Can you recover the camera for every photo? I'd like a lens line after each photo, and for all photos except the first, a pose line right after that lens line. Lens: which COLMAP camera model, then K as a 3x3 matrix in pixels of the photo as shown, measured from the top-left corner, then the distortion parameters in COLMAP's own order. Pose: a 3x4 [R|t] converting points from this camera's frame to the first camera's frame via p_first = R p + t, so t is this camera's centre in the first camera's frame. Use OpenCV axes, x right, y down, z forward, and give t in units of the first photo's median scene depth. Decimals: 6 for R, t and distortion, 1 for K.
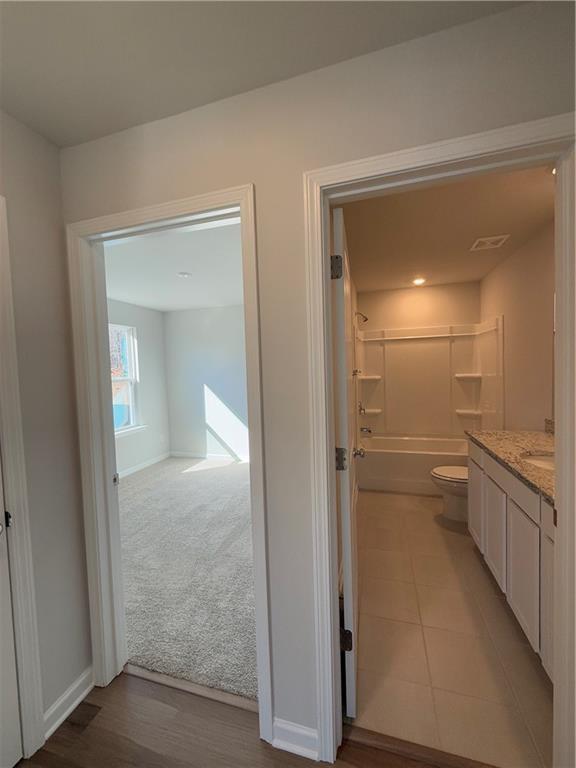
lens RADIAL K [[304.6, 0, 289.2], [0, 304.6, 382.2], [0, 0, 1]] dist [-0.000528, 0.000032]
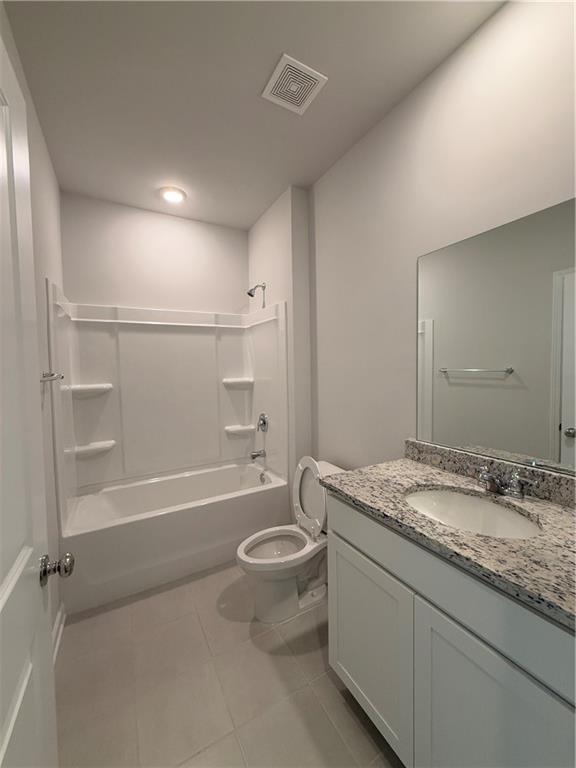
lens RADIAL K [[304.6, 0, 289.2], [0, 304.6, 382.2], [0, 0, 1]] dist [-0.000528, 0.000032]
pose [[0.693702, -0.020657, 0.719966, 0.122669], [0.032283, 0.999476, -0.002428, -0.011838], [-0.719538, 0.024927, 0.694005, 0.369897]]
